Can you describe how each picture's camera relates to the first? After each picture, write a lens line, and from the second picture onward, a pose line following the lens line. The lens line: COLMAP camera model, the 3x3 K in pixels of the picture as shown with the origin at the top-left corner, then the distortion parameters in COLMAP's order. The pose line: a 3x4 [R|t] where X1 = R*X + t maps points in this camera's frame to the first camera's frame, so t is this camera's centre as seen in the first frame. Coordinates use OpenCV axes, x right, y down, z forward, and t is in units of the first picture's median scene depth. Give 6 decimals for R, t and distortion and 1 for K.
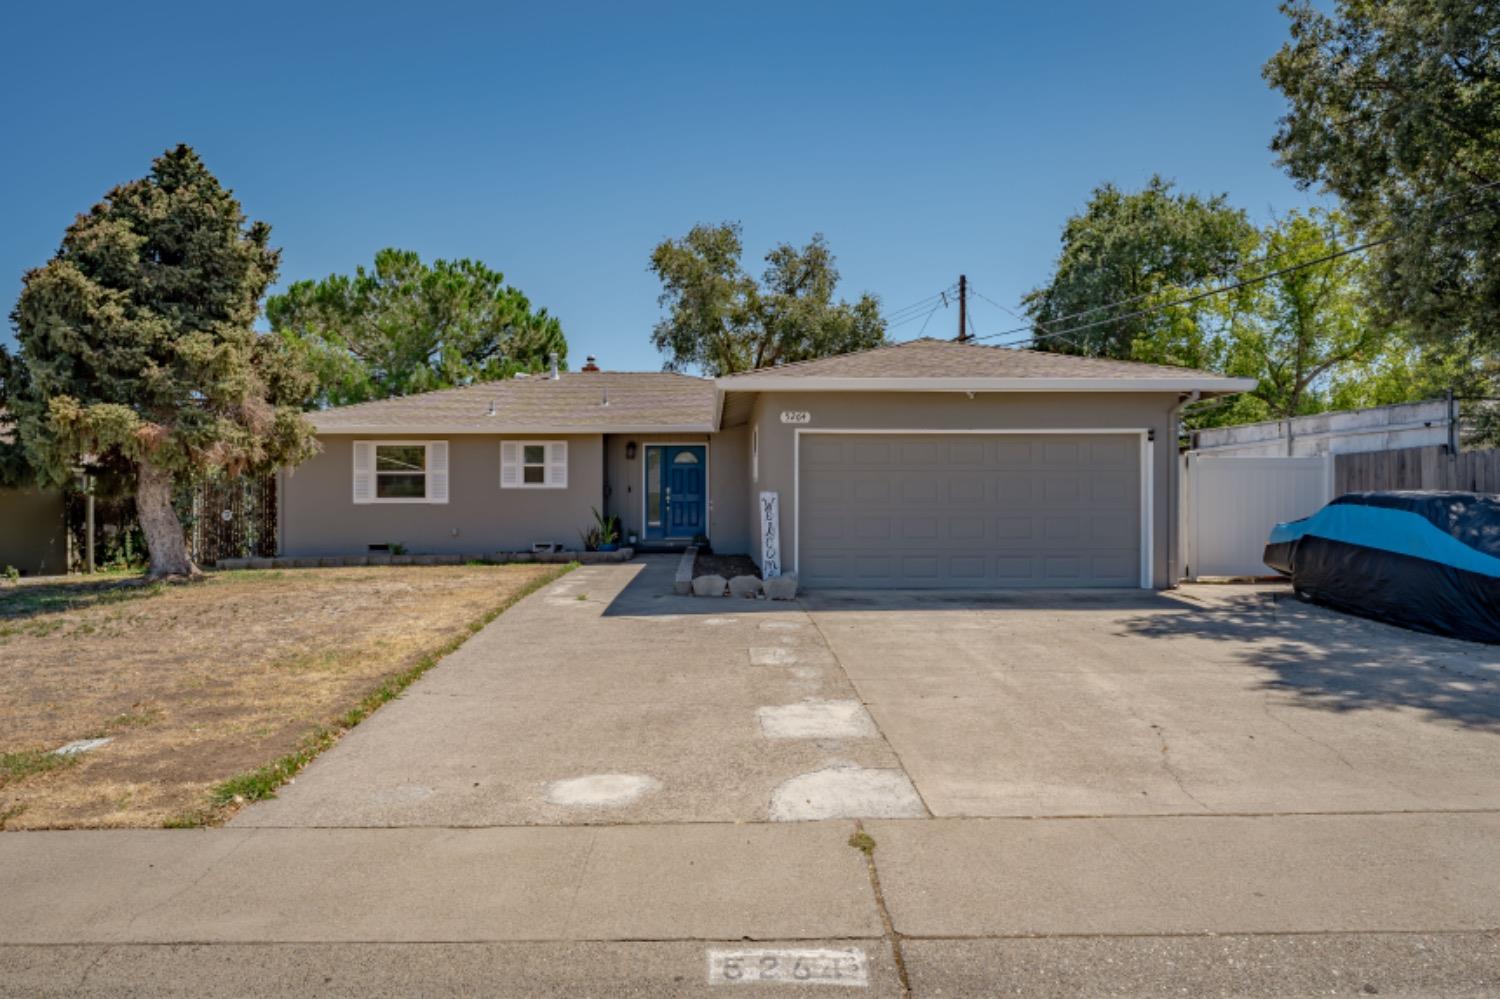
lens RADIAL K [[911.1, 0, 699.2], [0, 911.1, 499.8], [0, 0, 1]] dist [0.000171, -0.000307]
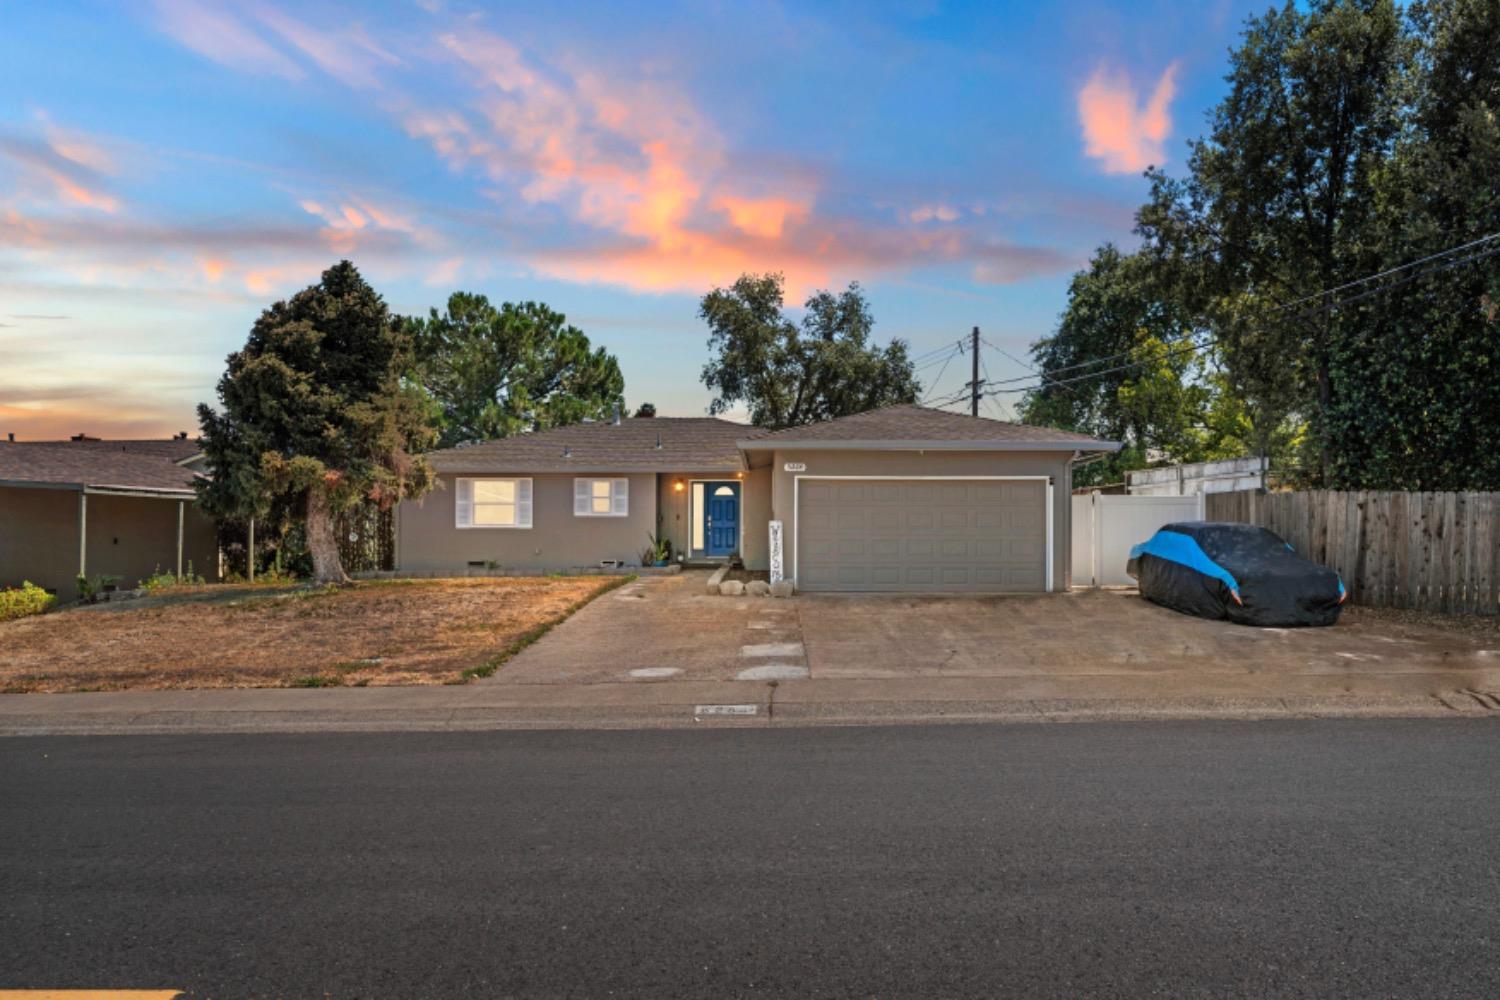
lens RADIAL K [[1033.9, 0, 750.0], [0, 1033.9, 500.0], [0, 0, 1]] dist [0.001697, 0.000419]
pose [[0.999883, 0.002889, -0.015004, 0.029641], [-0.003227, 0.999741, -0.022540, -0.002530], [0.014935, 0.022586, 0.999633, -0.279989]]
